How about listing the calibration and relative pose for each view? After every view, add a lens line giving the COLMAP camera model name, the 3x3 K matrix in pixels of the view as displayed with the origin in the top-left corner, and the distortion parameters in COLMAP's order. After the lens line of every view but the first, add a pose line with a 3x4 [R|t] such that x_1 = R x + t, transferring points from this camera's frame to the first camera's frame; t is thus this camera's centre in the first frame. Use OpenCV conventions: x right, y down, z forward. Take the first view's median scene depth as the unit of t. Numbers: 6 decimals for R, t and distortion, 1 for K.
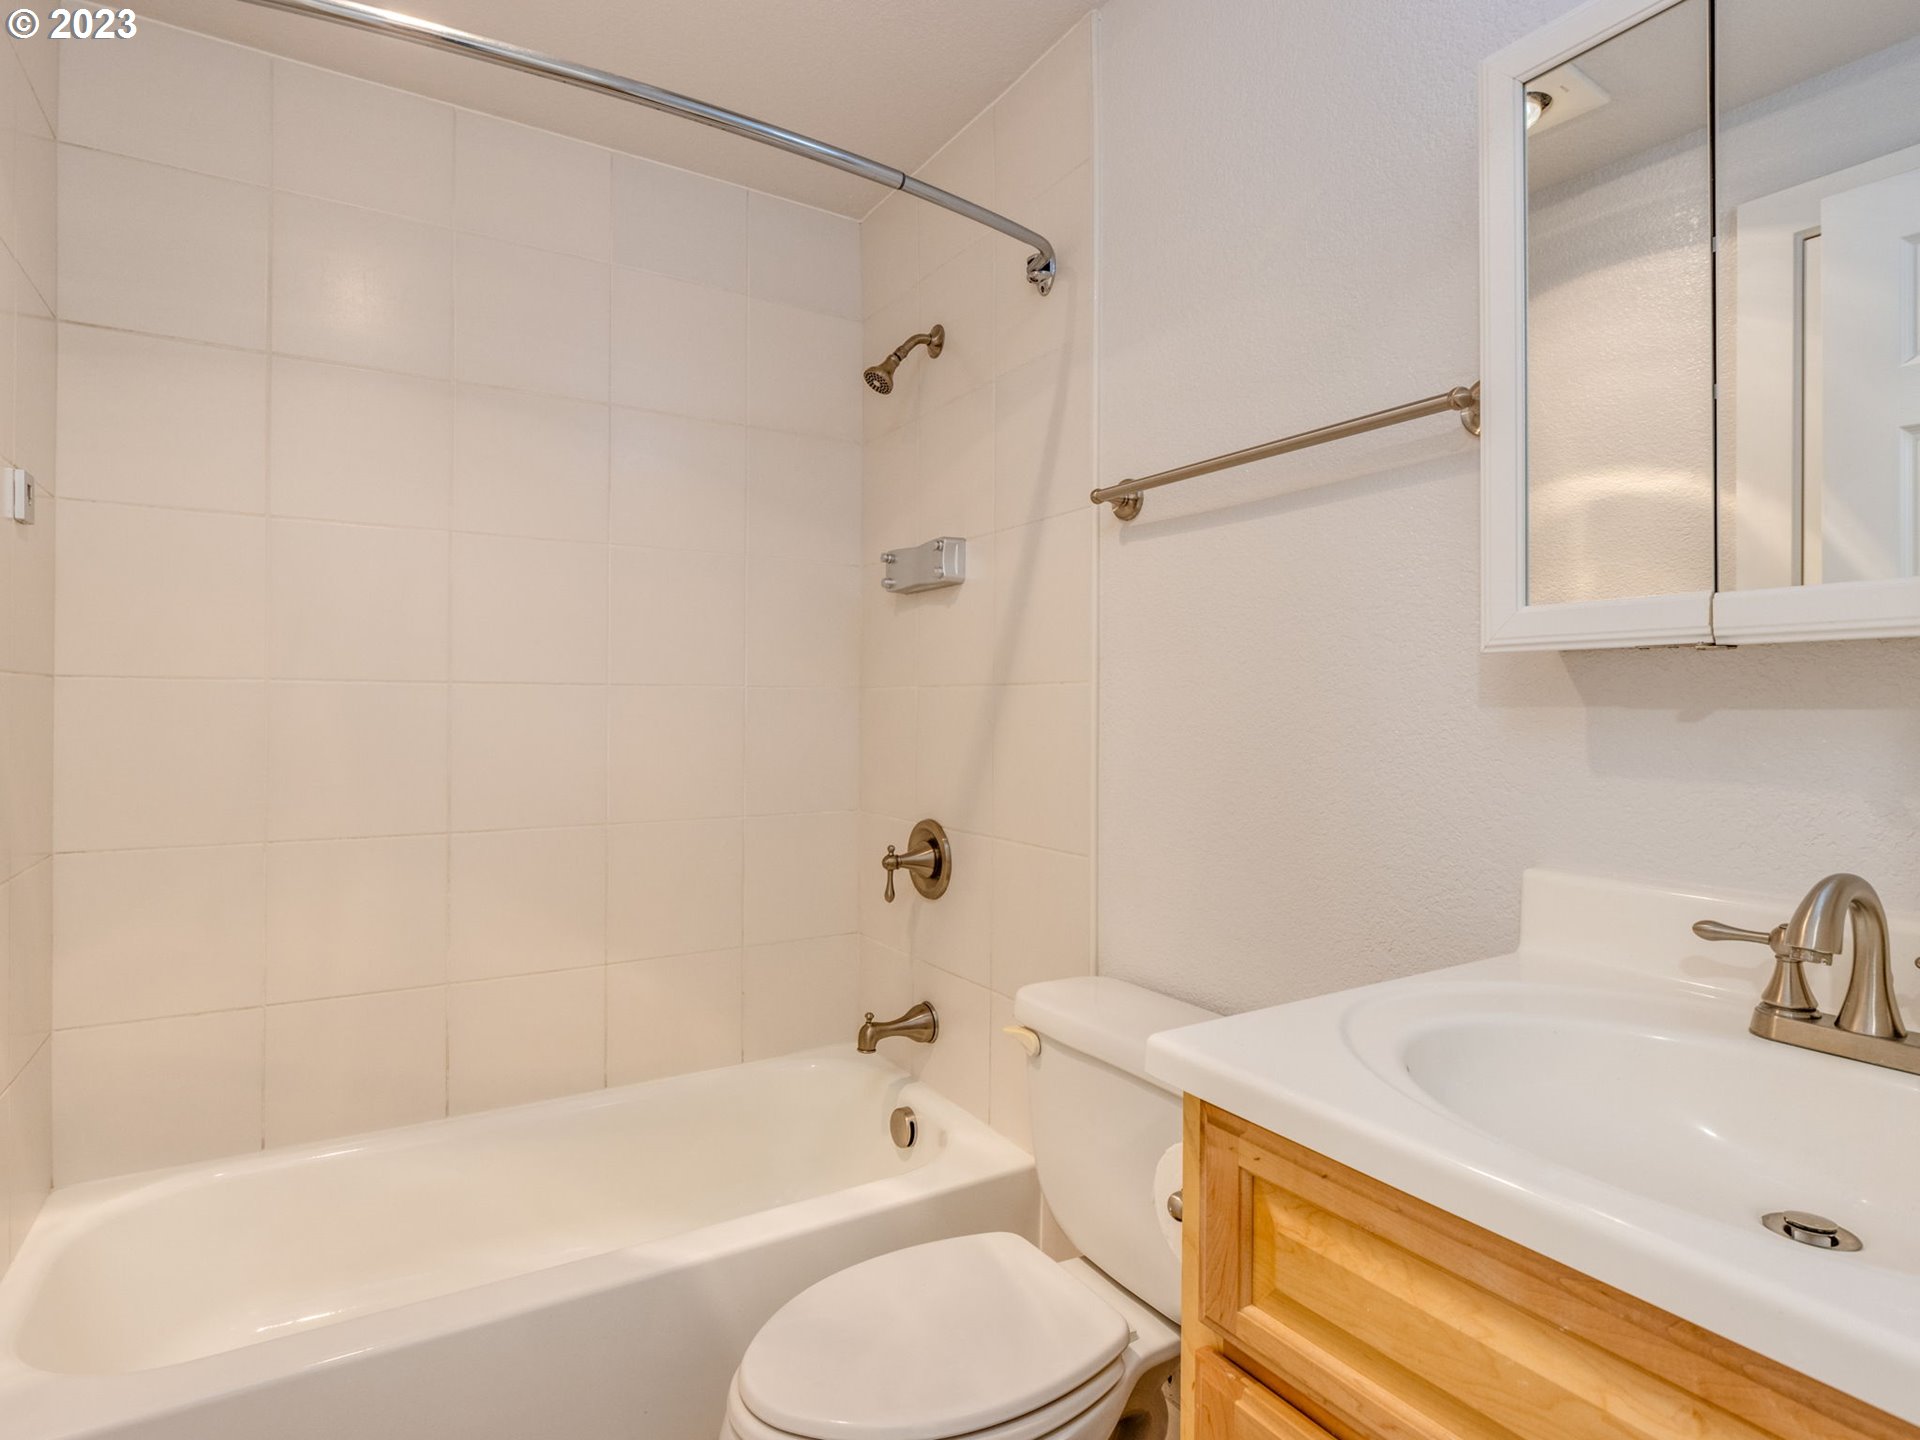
lens RADIAL K [[1022.4, 0, 960.0], [0, 1022.4, 720.0], [0, 0, 1]] dist [0.033567, -0.026589]
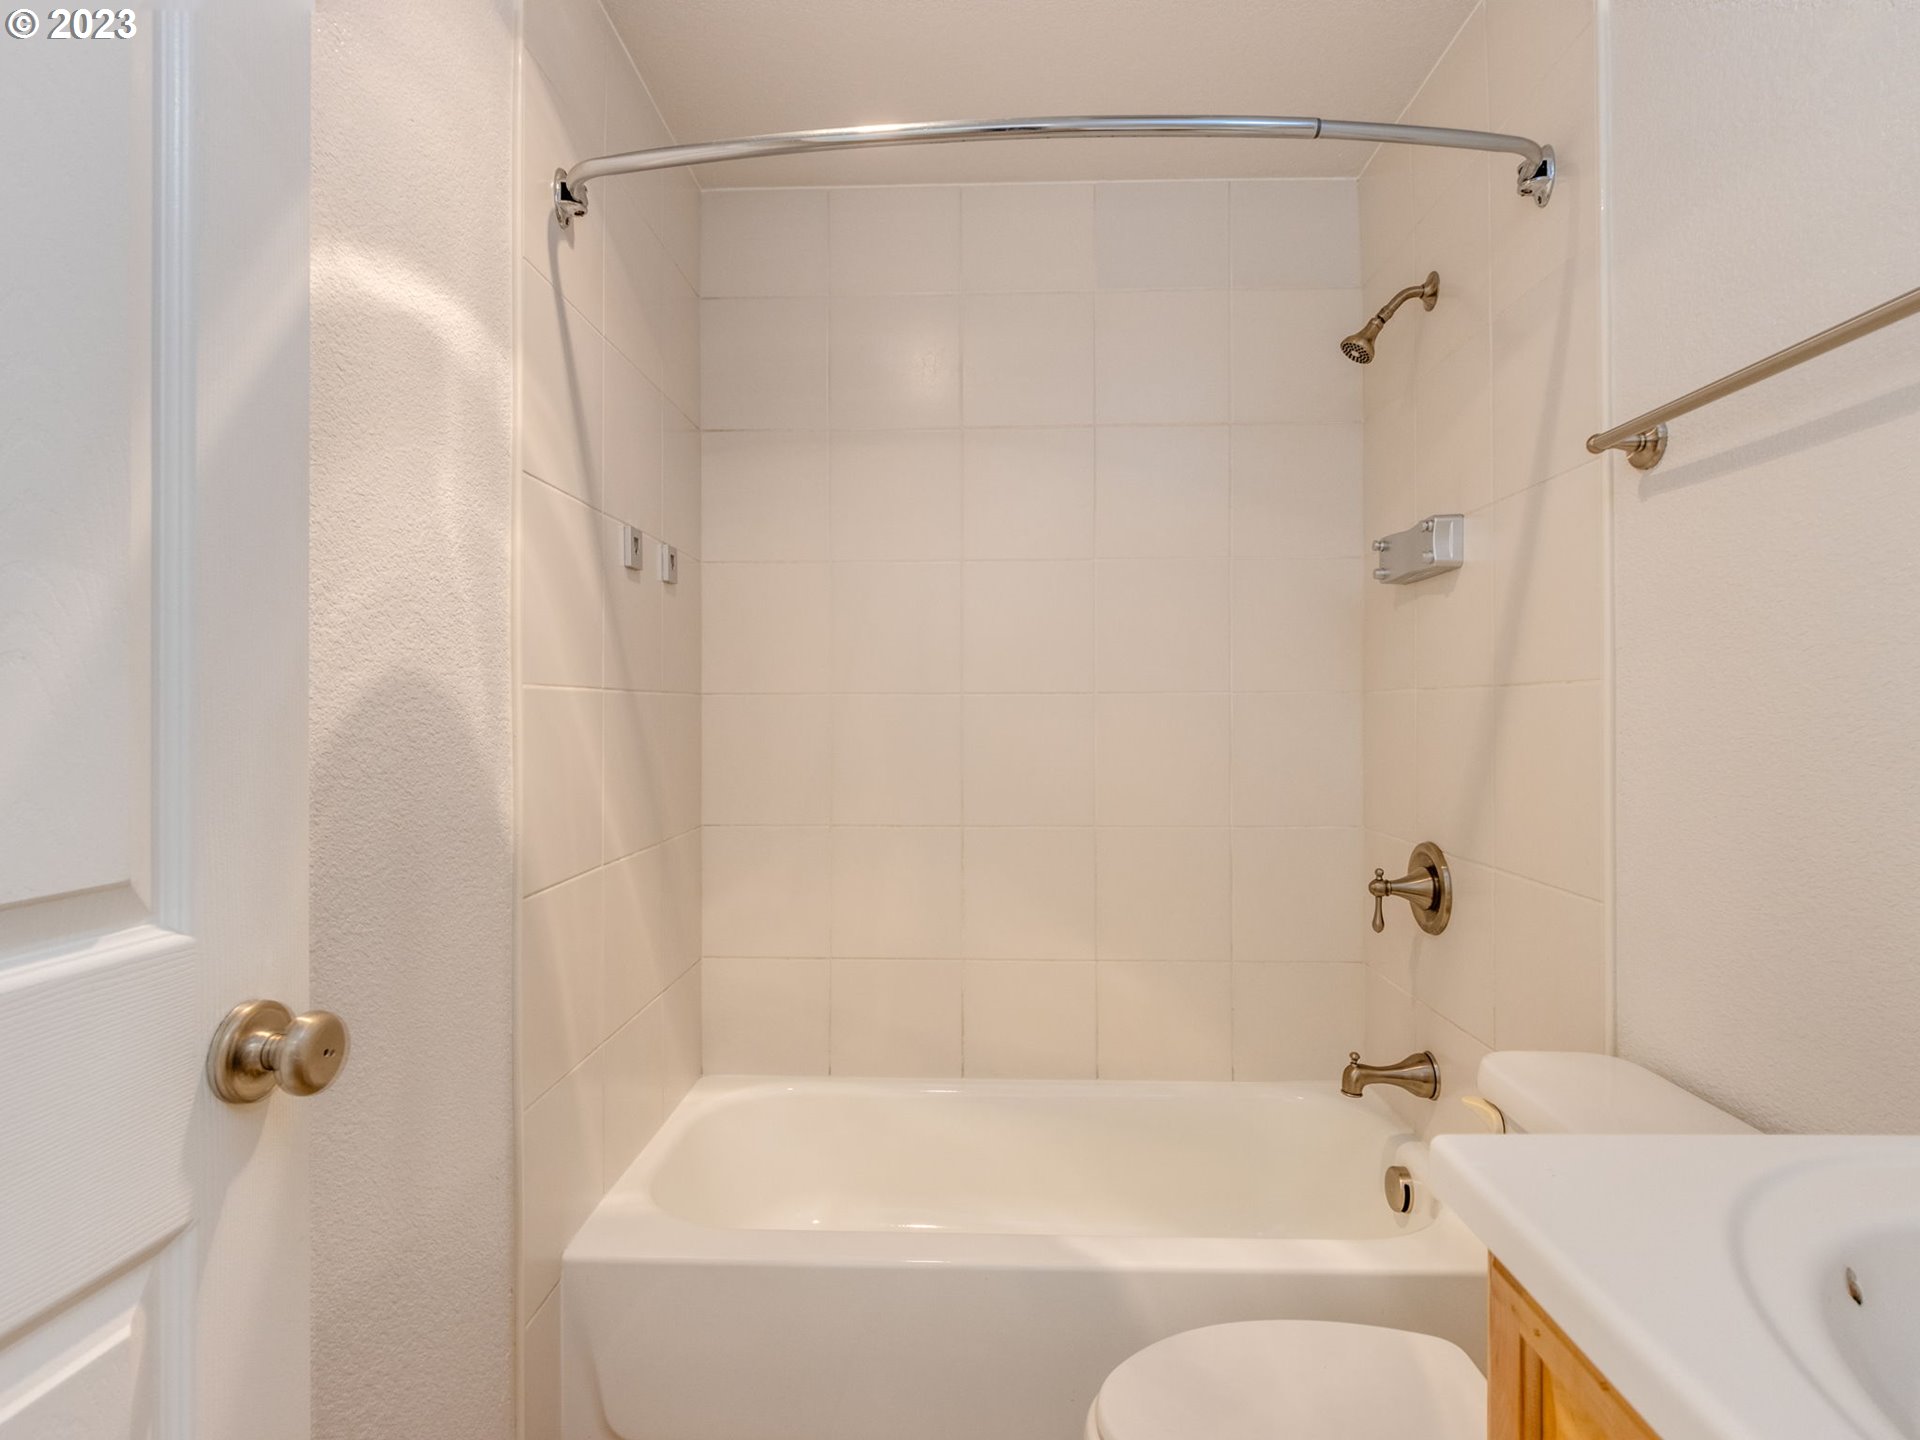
lens RADIAL K [[1020.0, 0, 969.2], [0, 1020.0, 720.4], [0, 0, 1]] dist [0.005245, -0.002486]
pose [[0.834652, -0.001805, -0.550774, 0.124741], [-0.000289, 0.999993, -0.003715, -0.002864], [0.550777, 0.003260, 0.834646, 0.064559]]
